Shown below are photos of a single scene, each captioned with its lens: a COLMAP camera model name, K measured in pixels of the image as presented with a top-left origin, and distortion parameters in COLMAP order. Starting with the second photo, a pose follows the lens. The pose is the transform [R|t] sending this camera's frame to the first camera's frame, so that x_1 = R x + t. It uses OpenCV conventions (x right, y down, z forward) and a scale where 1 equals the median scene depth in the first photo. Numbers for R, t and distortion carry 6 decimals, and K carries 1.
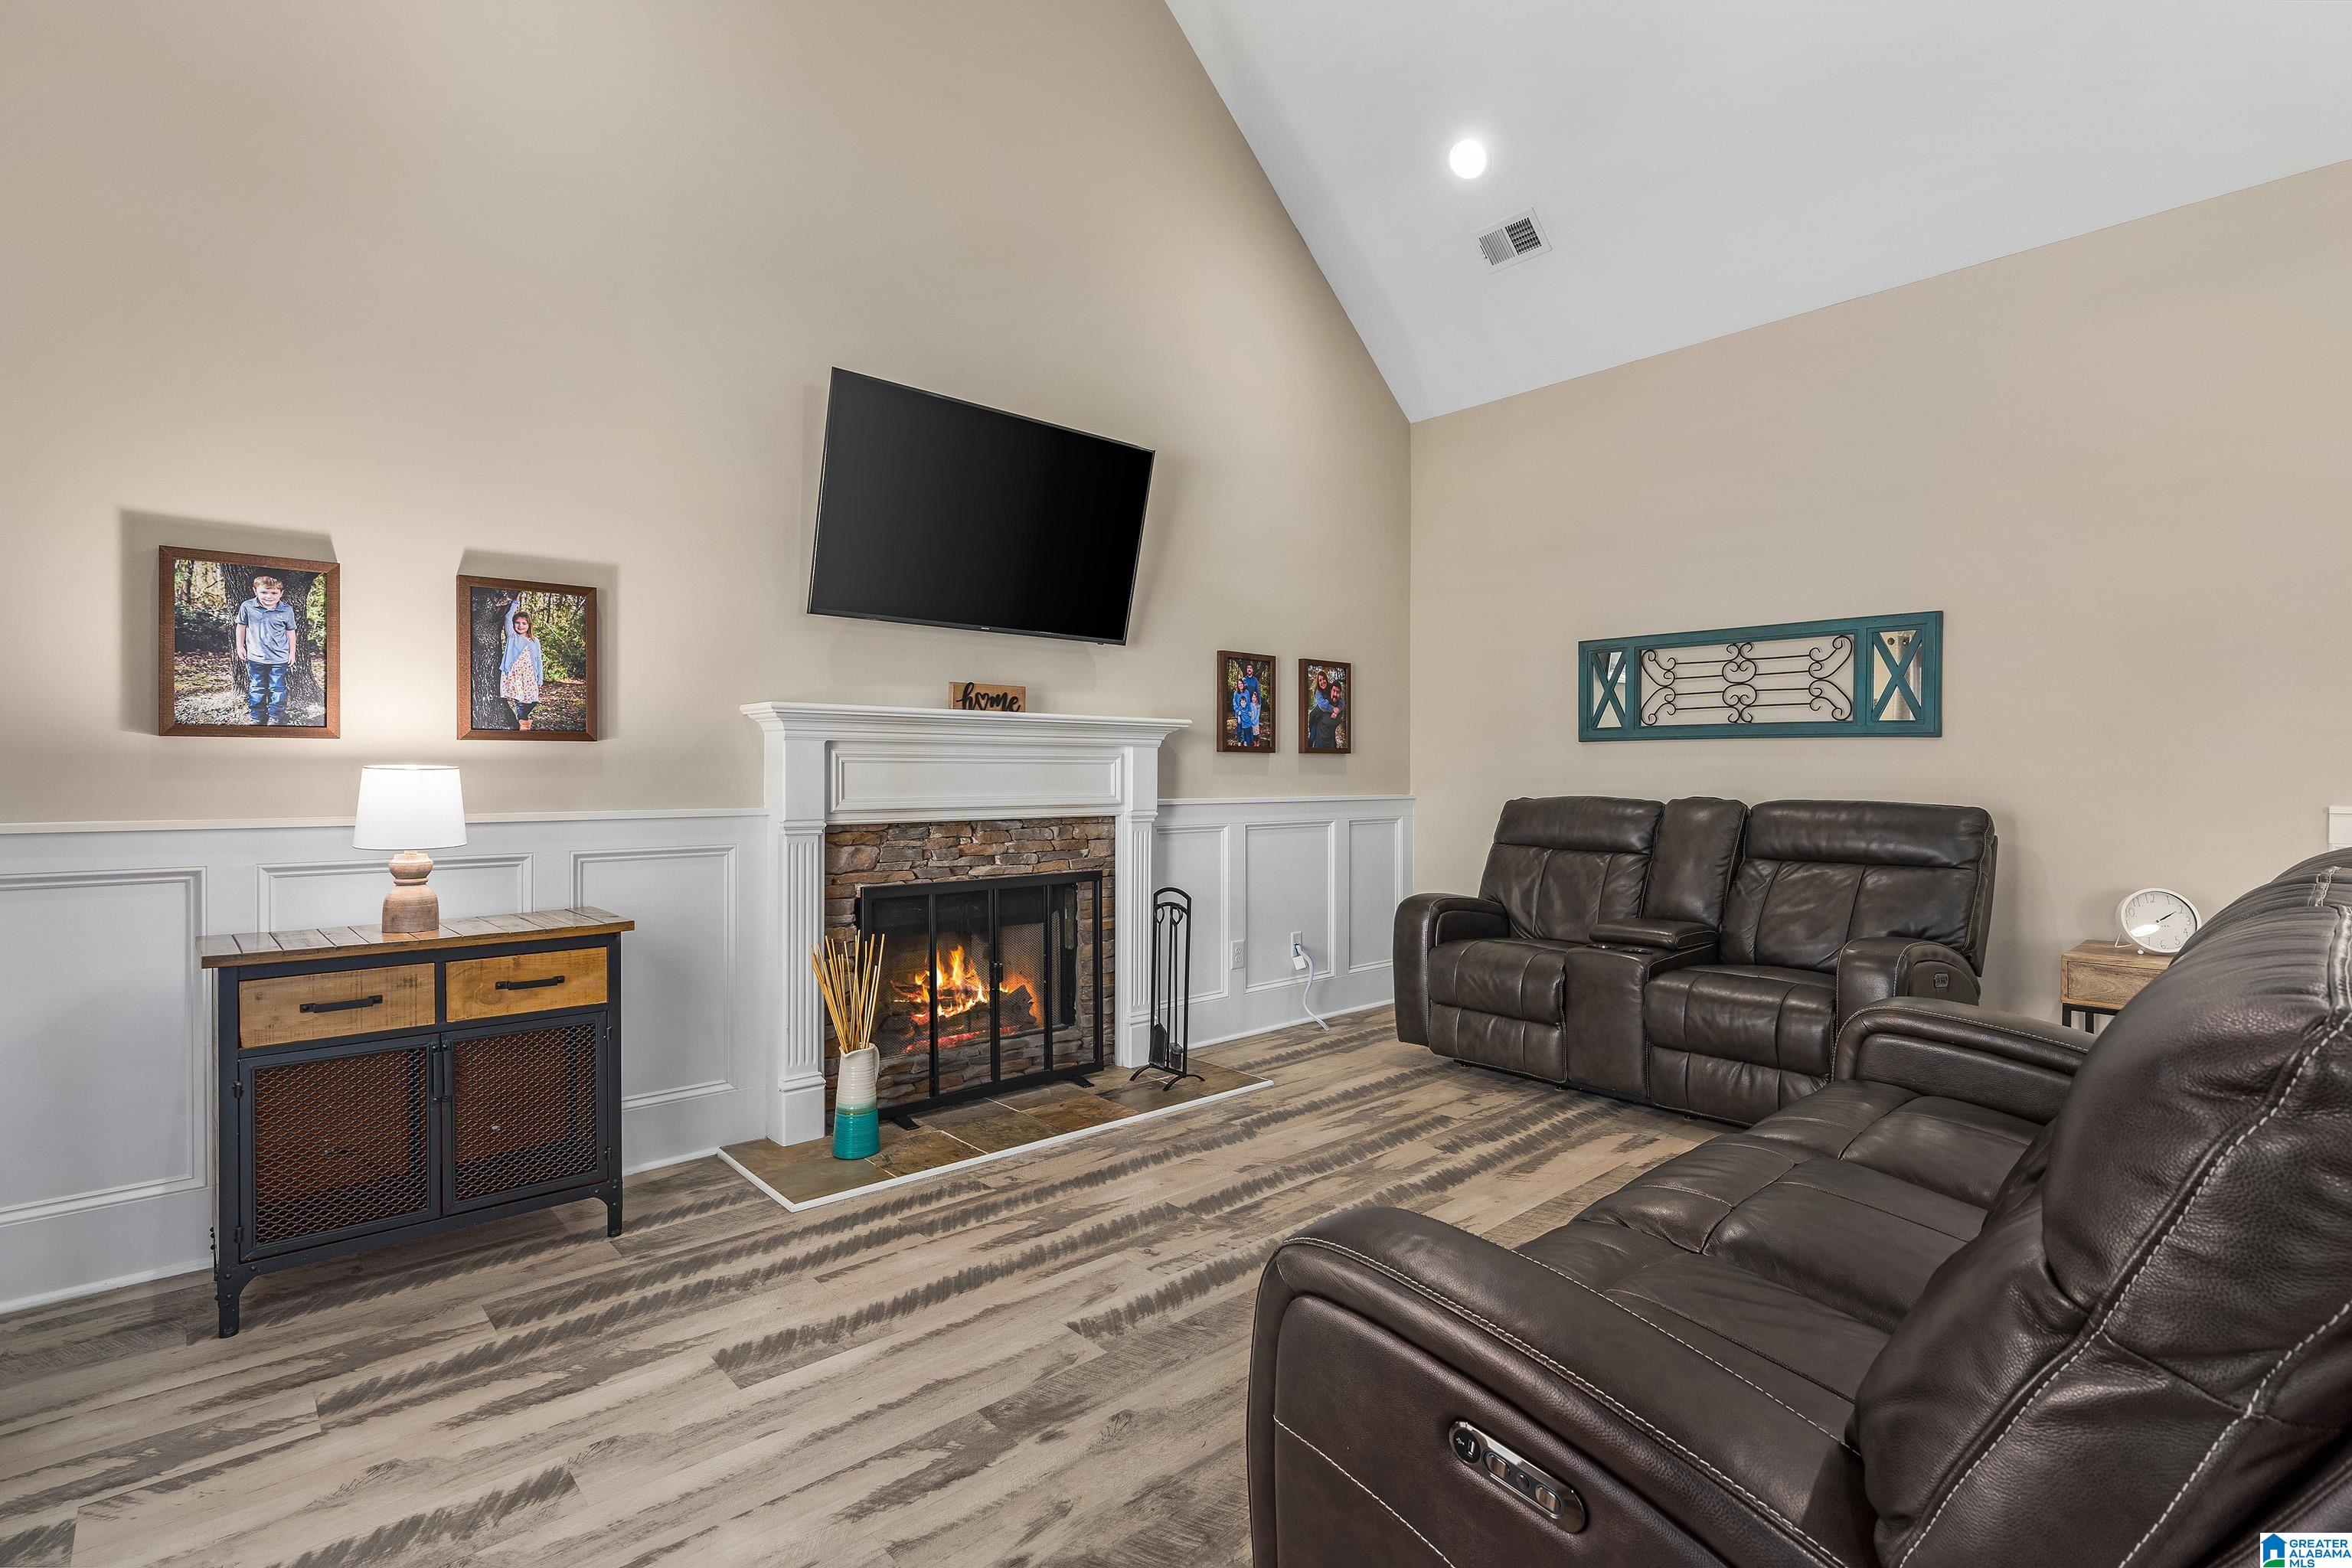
lens RADIAL K [[1111.0, 0, 1176.0], [0, 1111.0, 784.0], [0, 0, 1]] dist [-0.006235, 0.000559]
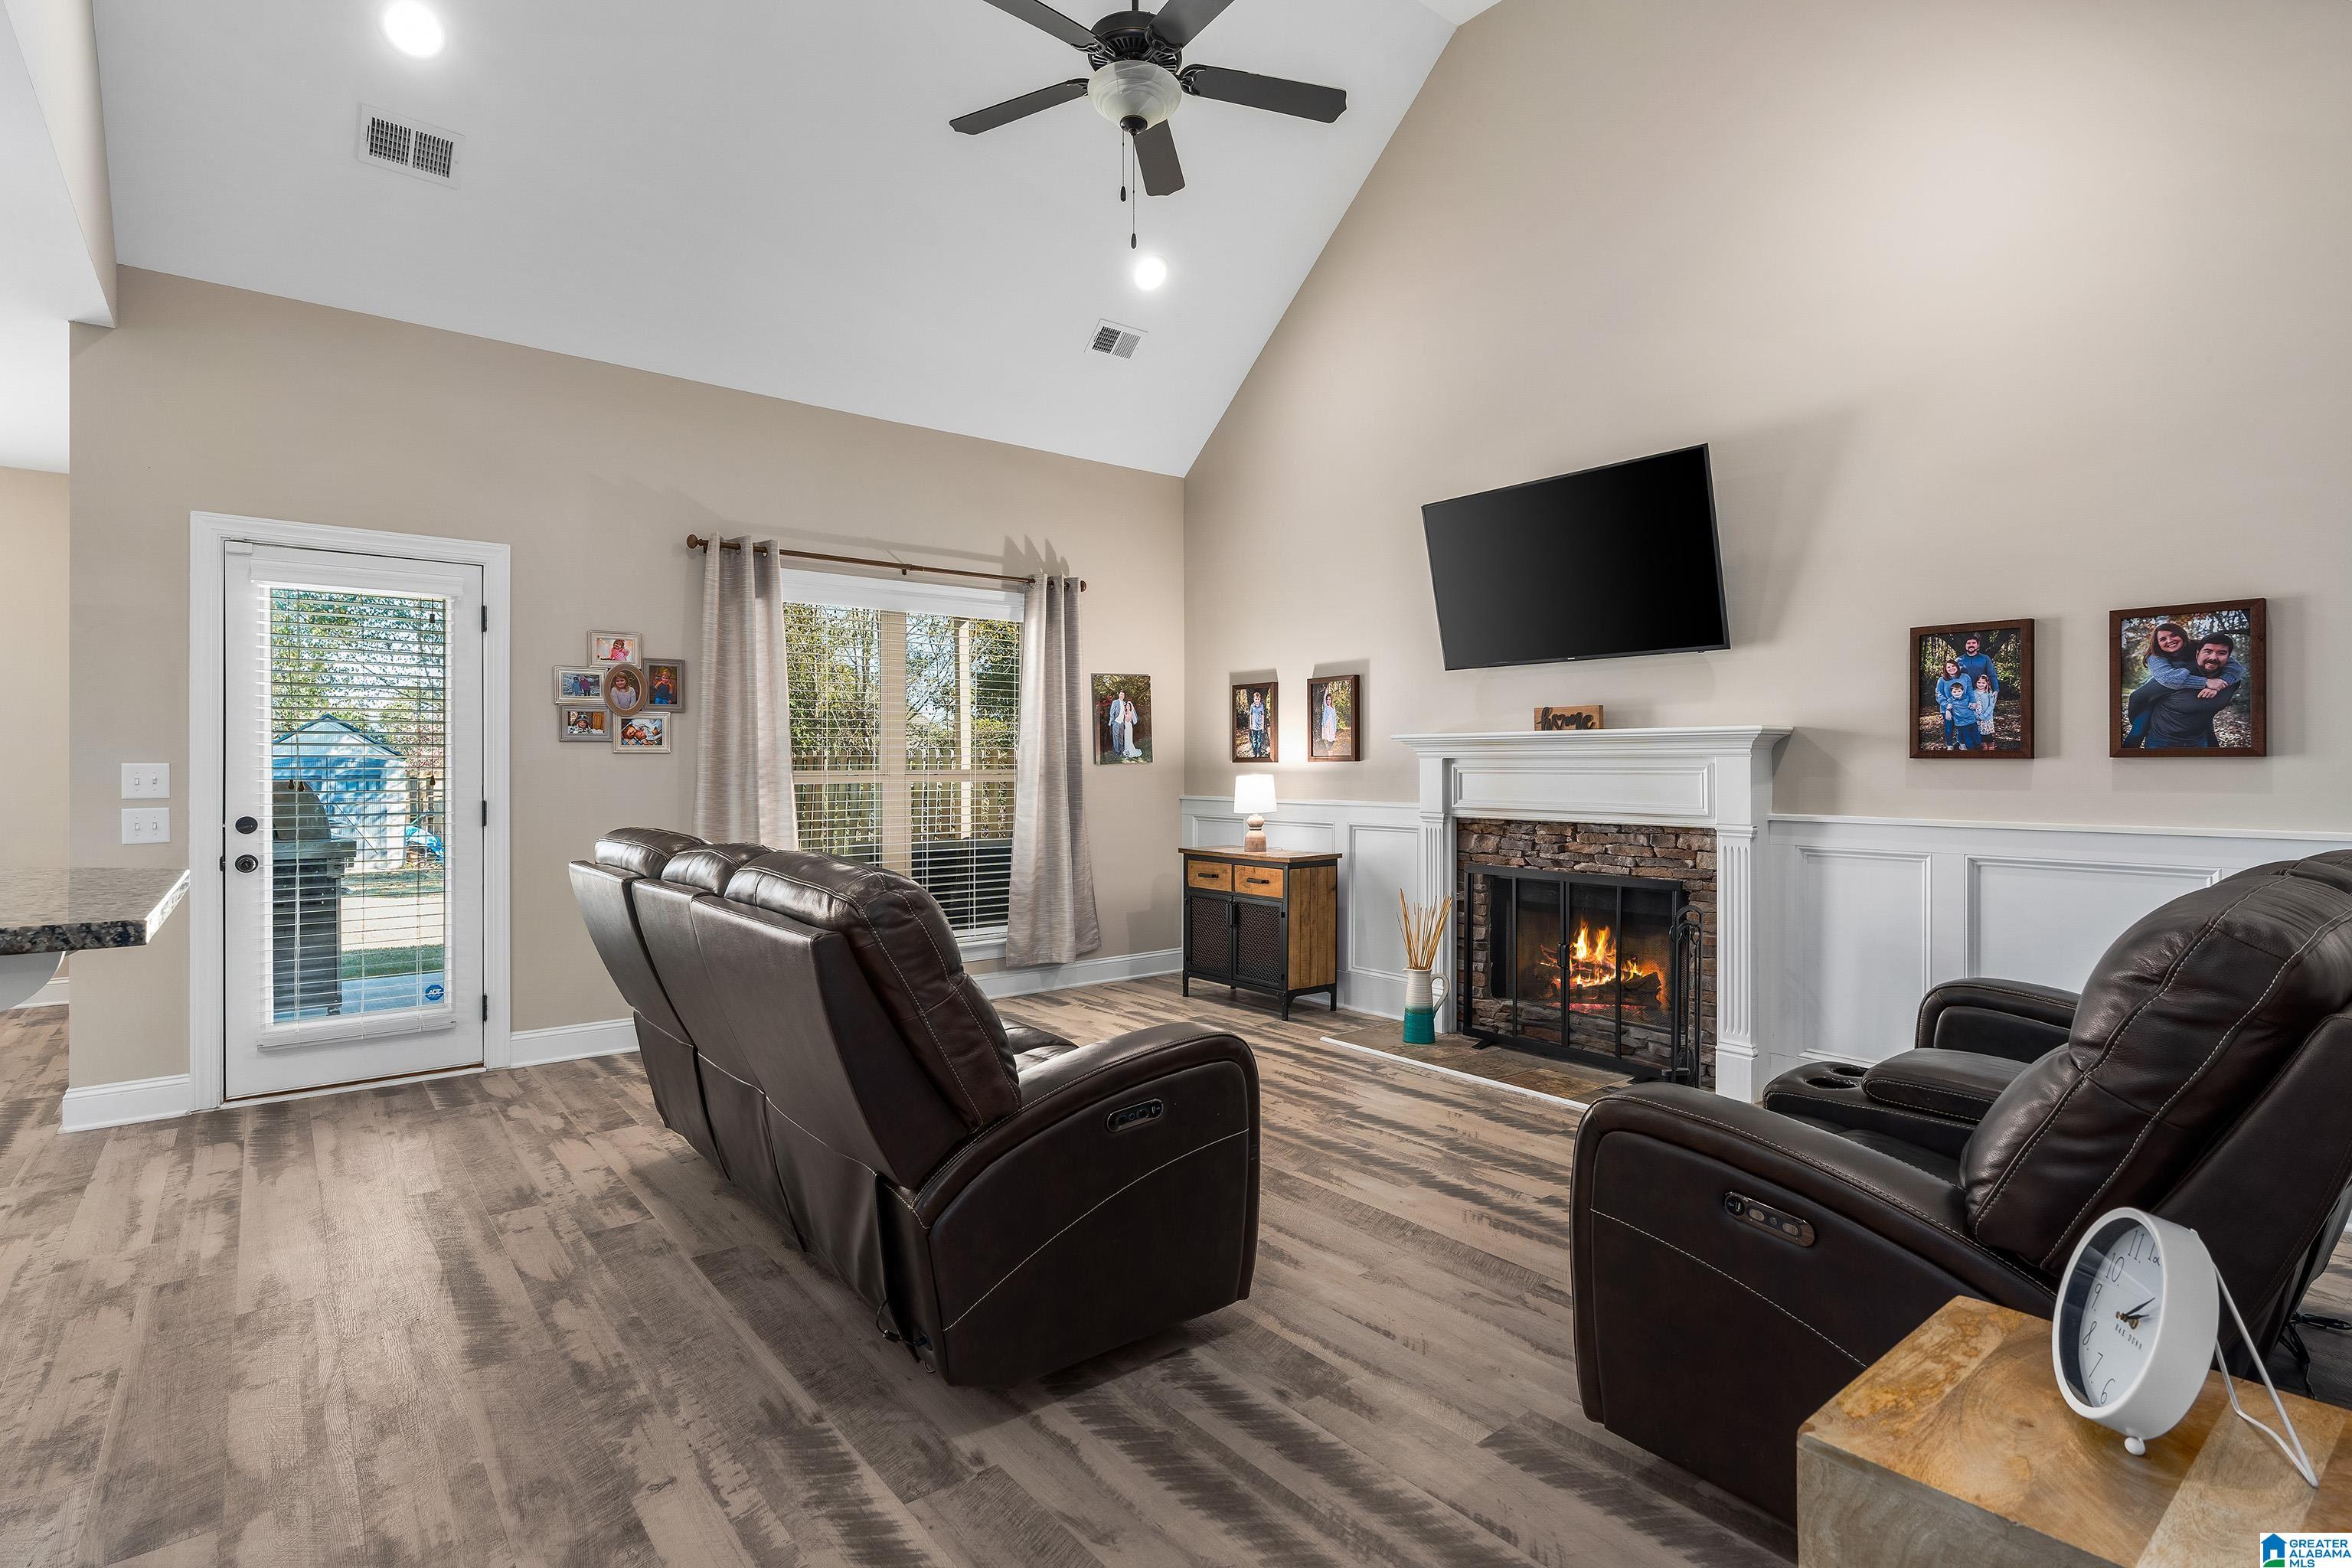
lens RADIAL K [[1135.9, 0, 1176.0], [0, 1135.9, 784.0], [0, 0, 1]] dist [-0.009555, 0.000796]
pose [[-0.051368, 0.013751, -0.998585, 1.208577], [-0.012598, 0.999817, 0.014416, -0.023165], [0.998600, 0.013321, -0.051186, 0.750236]]
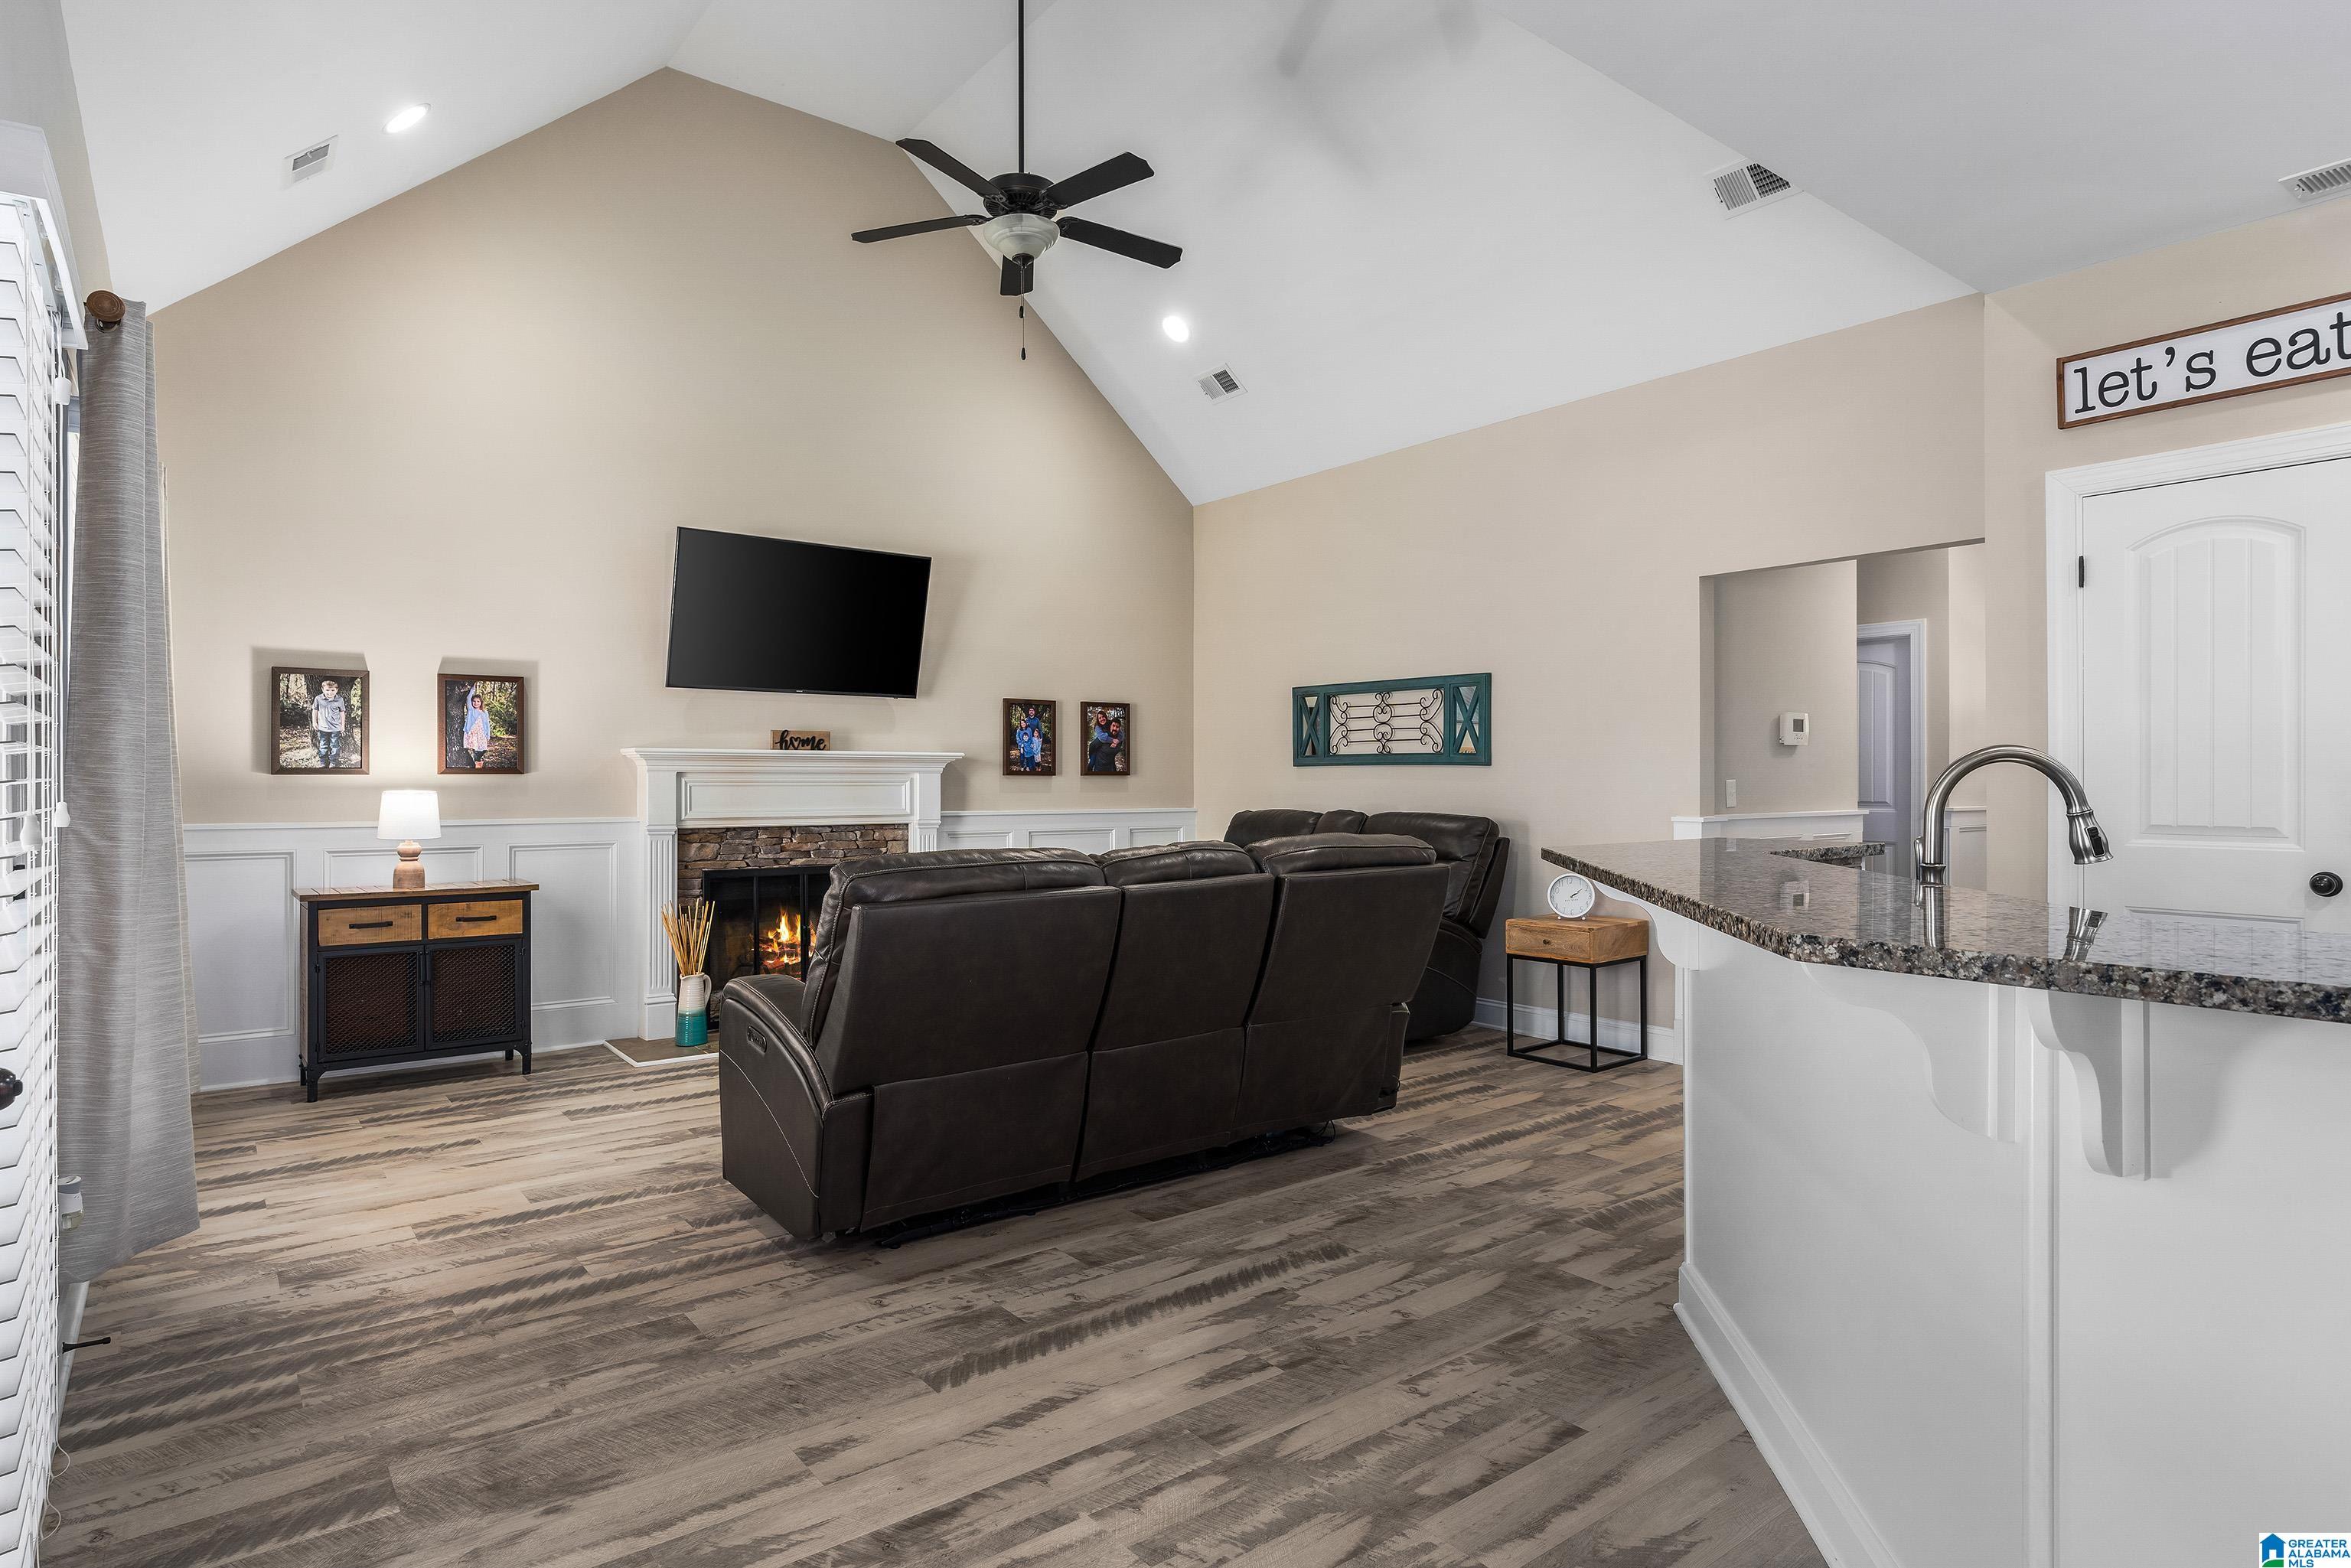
lens RADIAL K [[1274.3, 0, 1175.5], [0, 1274.3, 784.0], [0, 0, 1]] dist [0.001252, -0.001084]
pose [[0.997509, -0.001447, -0.070527, 0.491644], [0.000791, 0.999956, -0.009324, -0.006499], [0.070538, 0.009245, 0.997466, -0.688786]]
